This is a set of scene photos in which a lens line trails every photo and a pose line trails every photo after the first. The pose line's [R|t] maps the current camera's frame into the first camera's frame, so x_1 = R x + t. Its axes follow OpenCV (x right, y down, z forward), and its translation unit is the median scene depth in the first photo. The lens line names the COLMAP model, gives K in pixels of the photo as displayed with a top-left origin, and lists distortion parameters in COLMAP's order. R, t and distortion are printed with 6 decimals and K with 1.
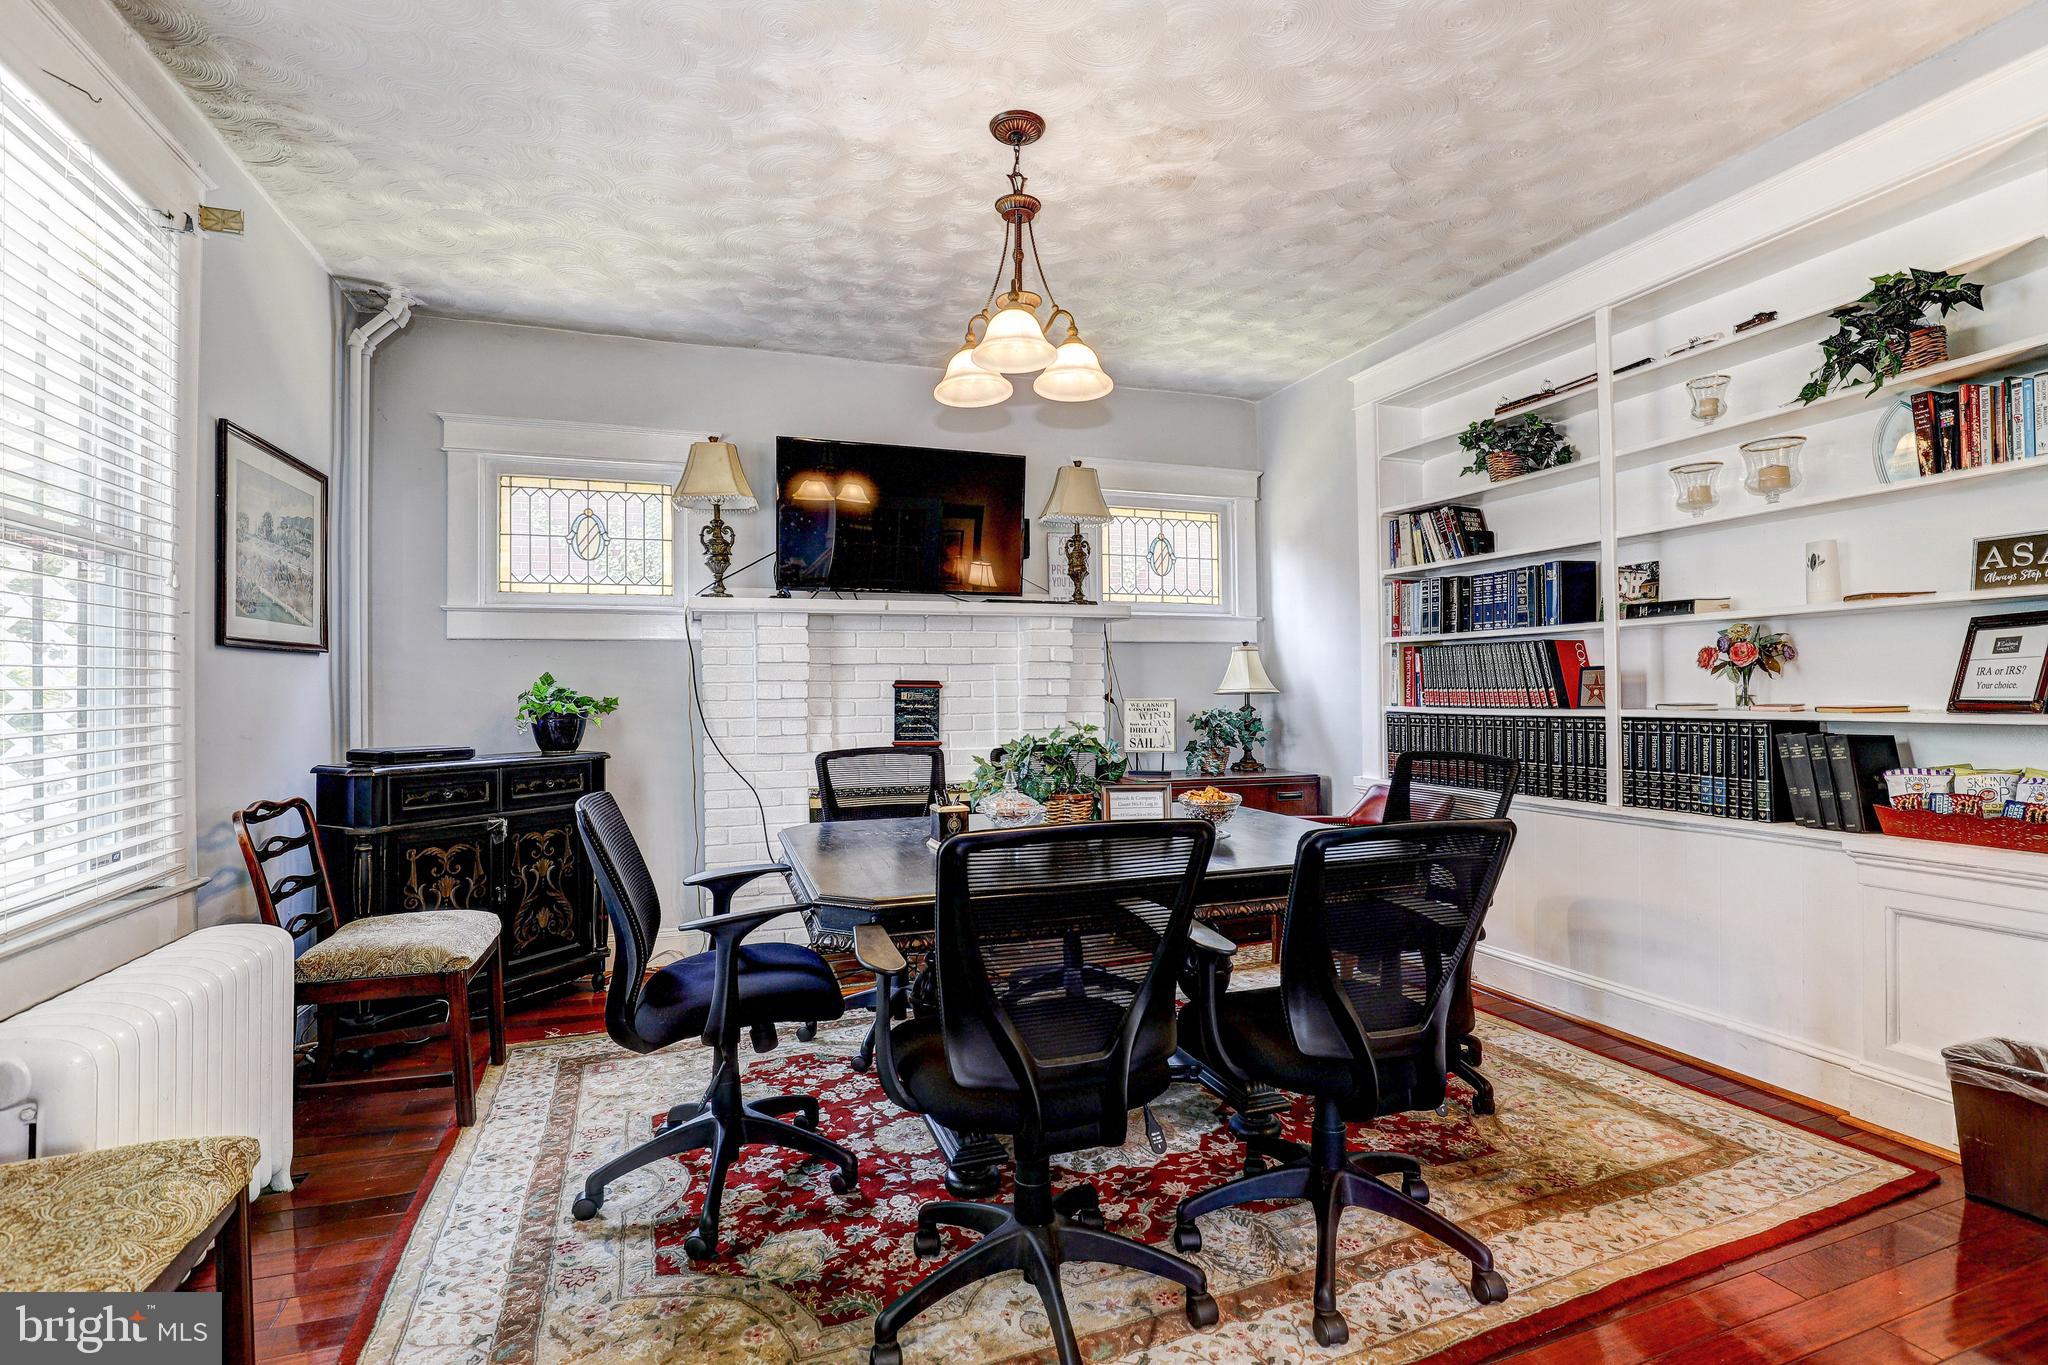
lens RADIAL K [[938.2, 0, 1009.7], [0, 938.2, 685.7], [0, 0, 1]] dist [-0.037241, 0.008149]
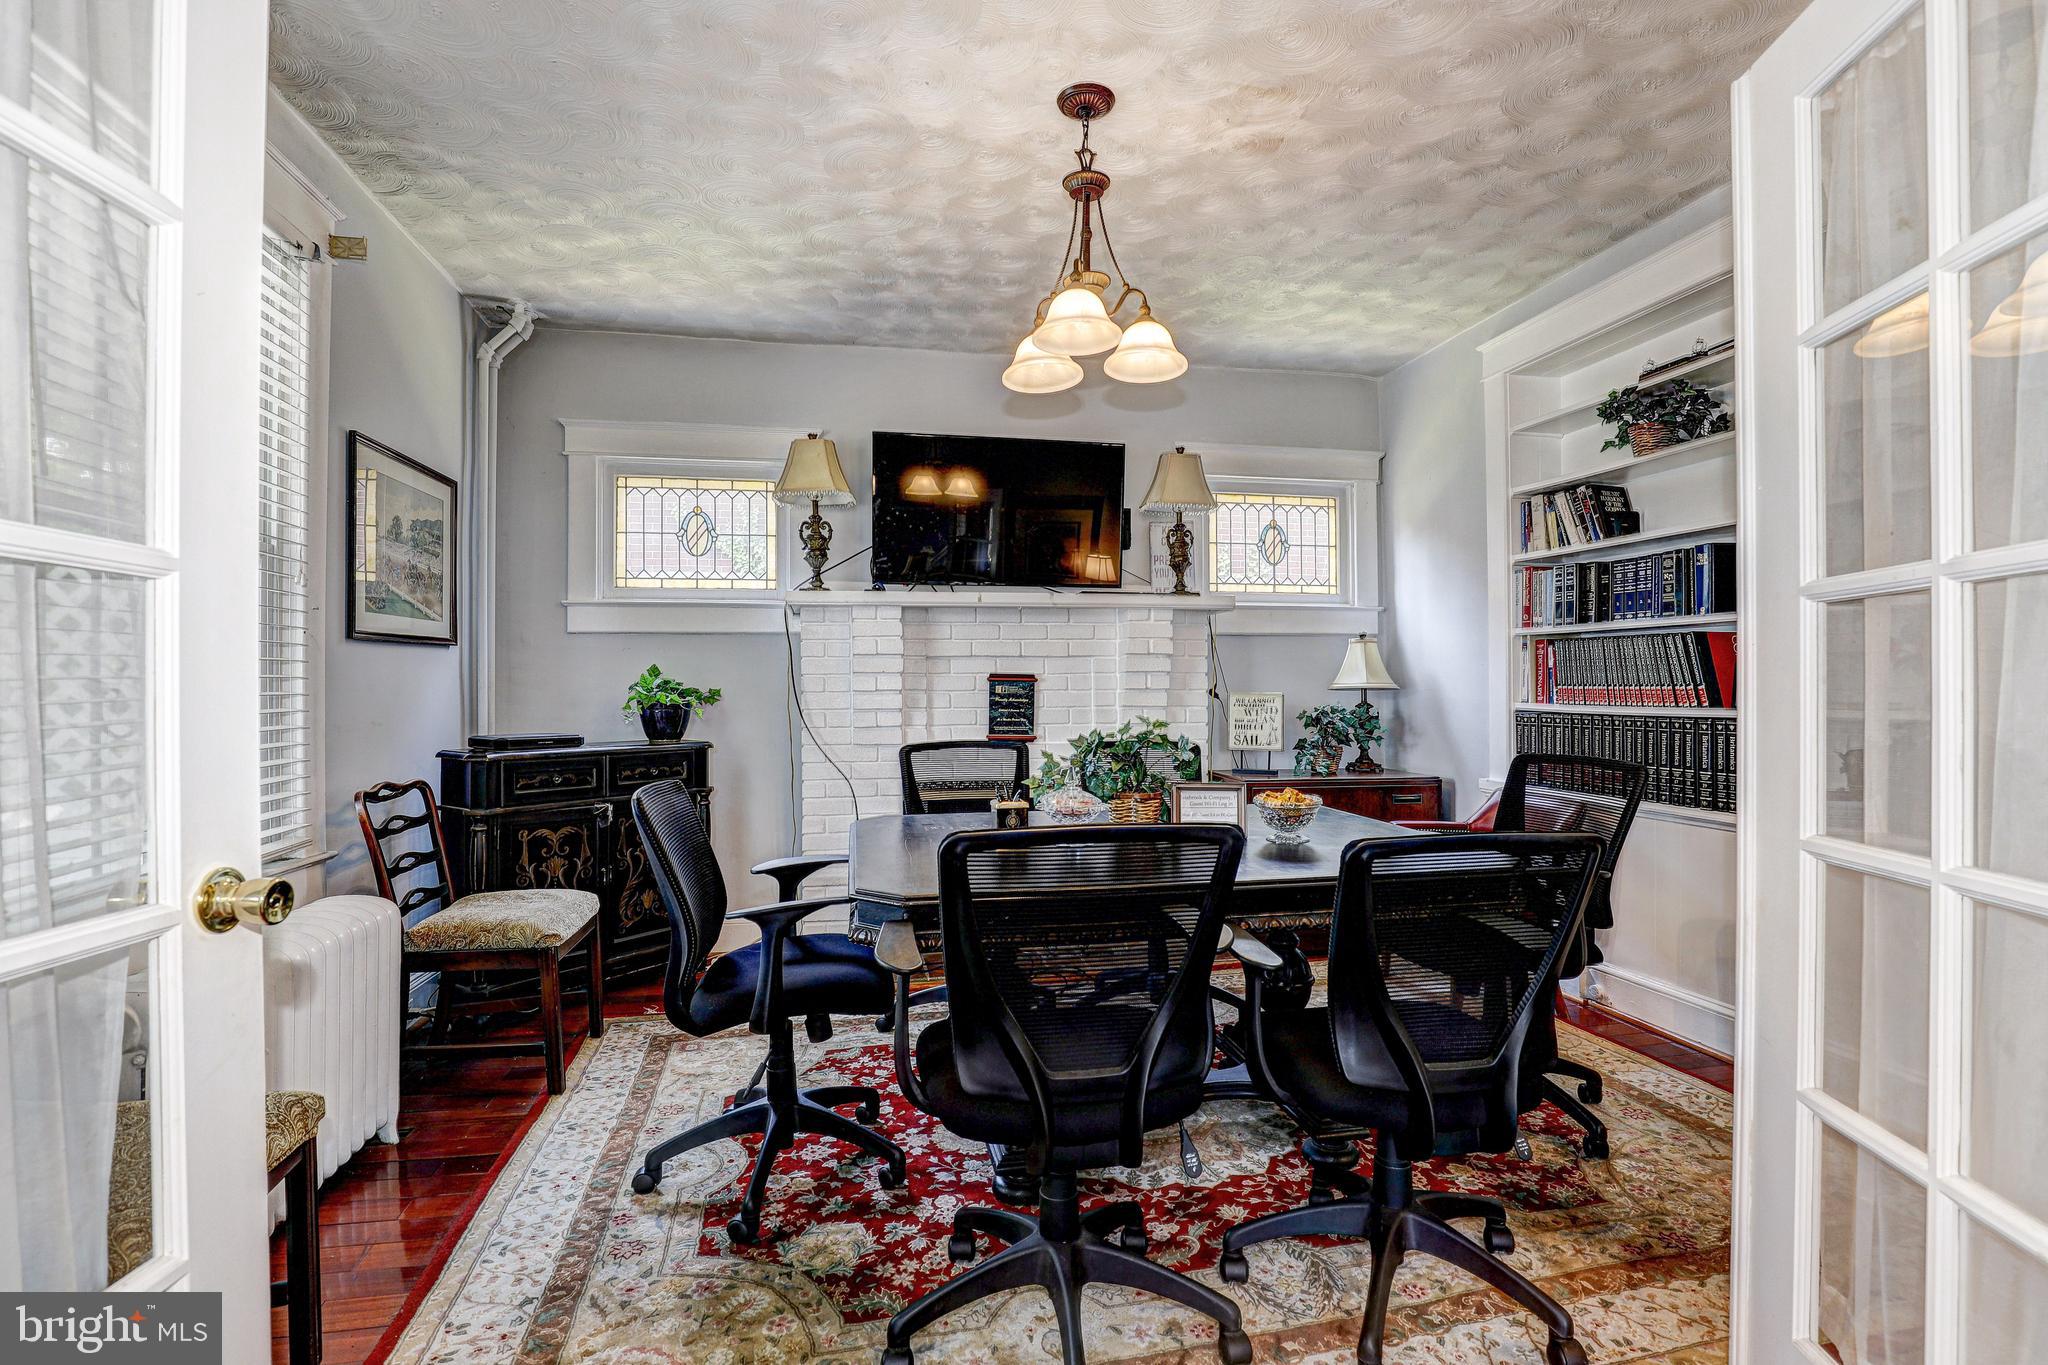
lens RADIAL K [[938.2, 0, 1019.9], [0, 938.2, 685.9], [0, 0, 1]] dist [-0.037241, 0.008149]
pose [[0.988977, 0.006264, -0.147938, 0.079509], [-0.005158, 0.999956, 0.007857, -0.000797], [0.147981, -0.007007, 0.988965, 0.030366]]
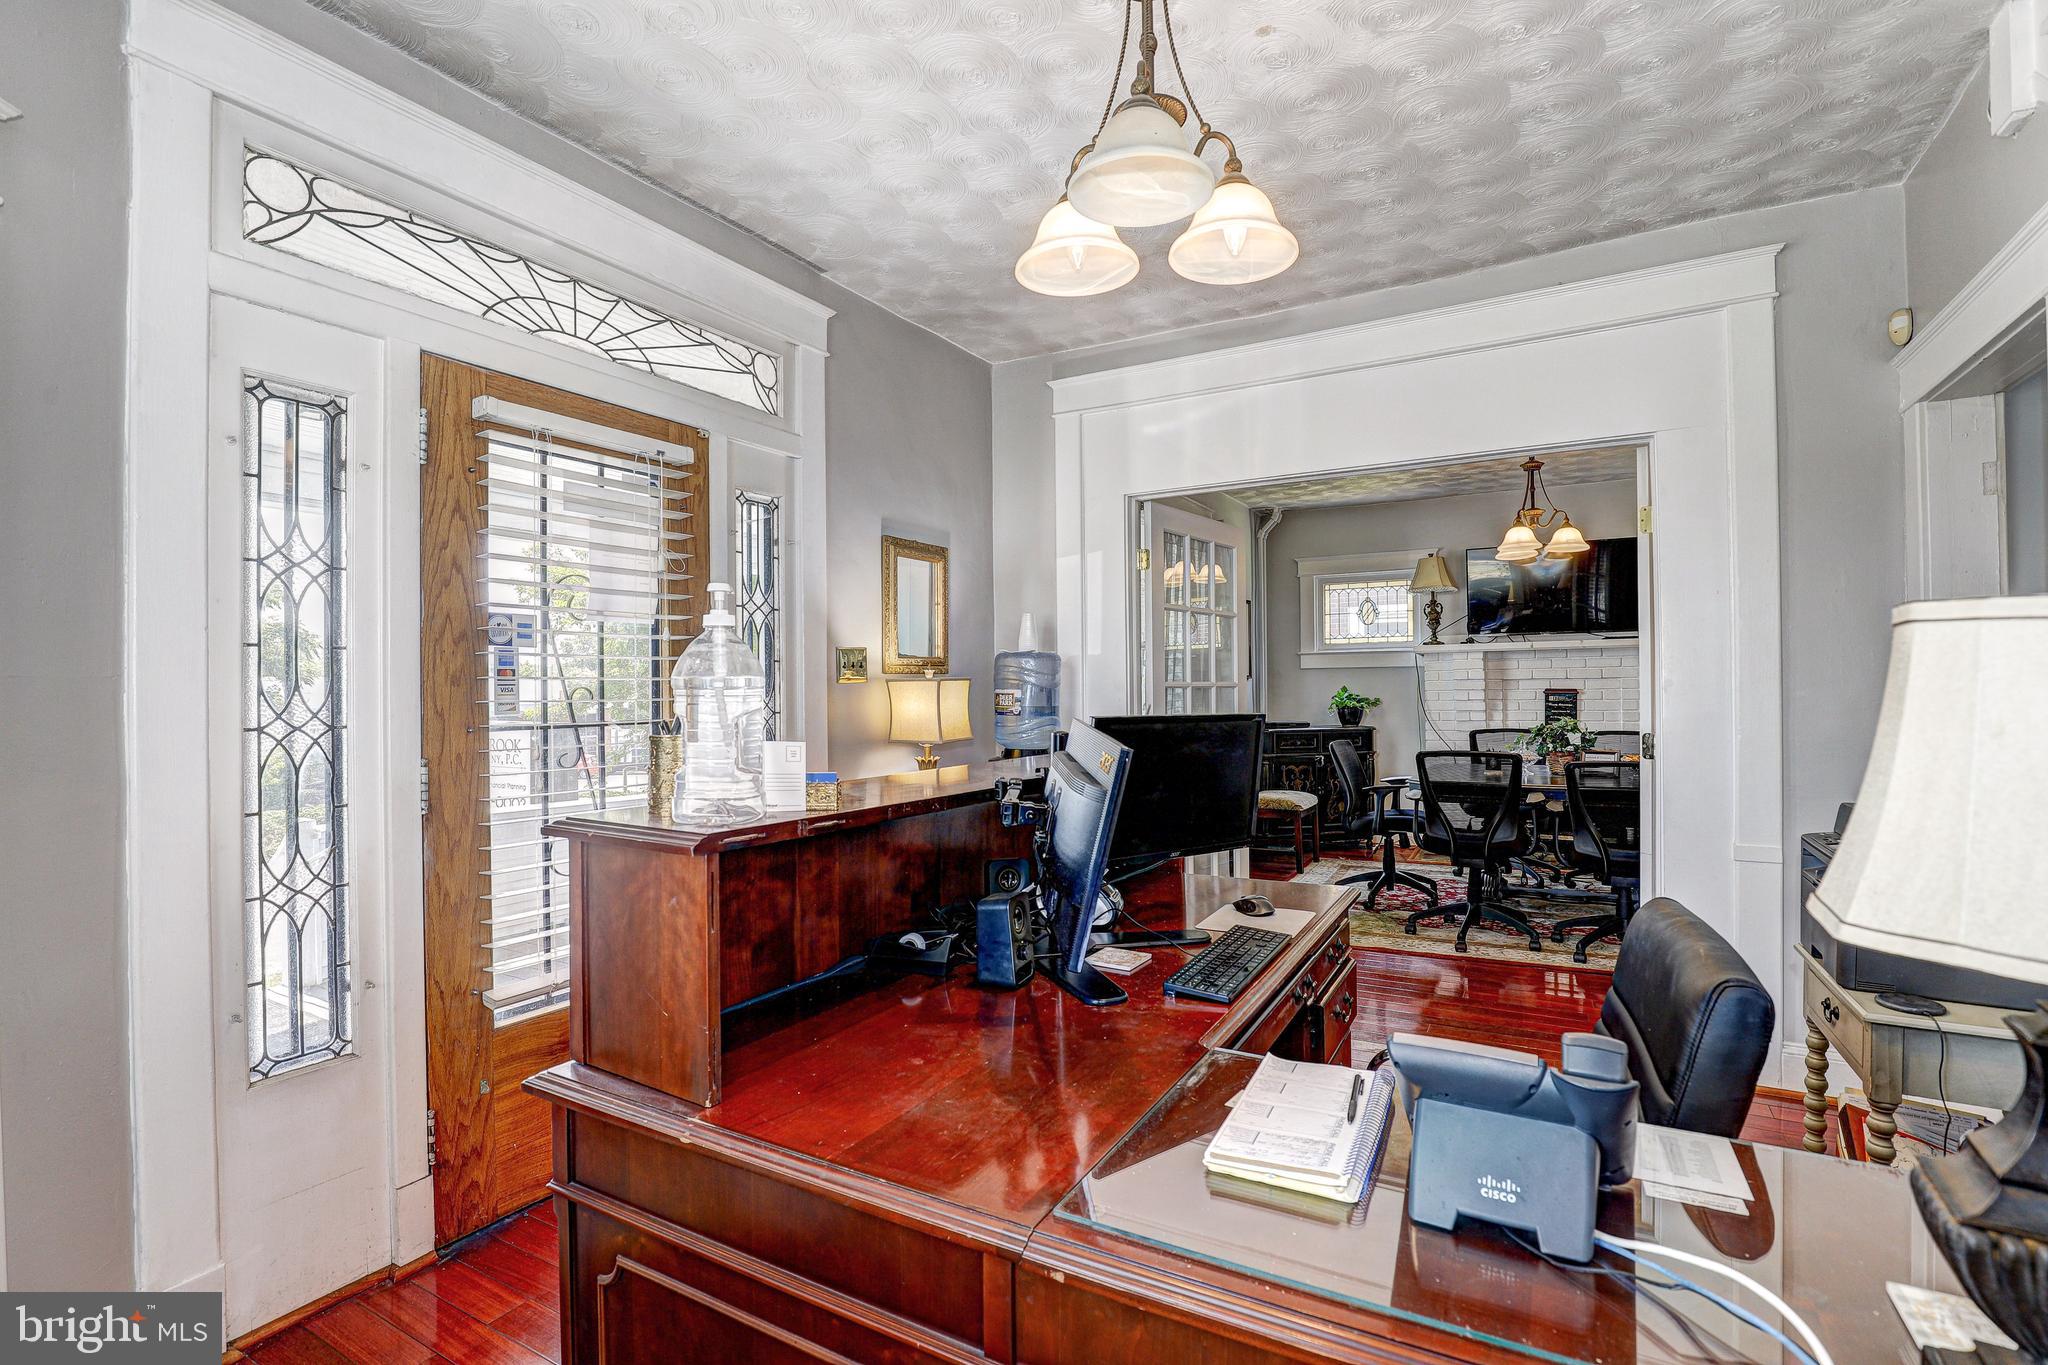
lens RADIAL K [[938.2, 0, 1027.2], [0, 938.2, 679.1], [0, 0, 1]] dist [-0.037241, 0.008149]
pose [[0.643811, -0.004467, -0.765171, 0.750393], [0.009673, 0.999951, 0.002300, -0.049617], [0.765123, -0.008882, 0.643823, -1.020266]]
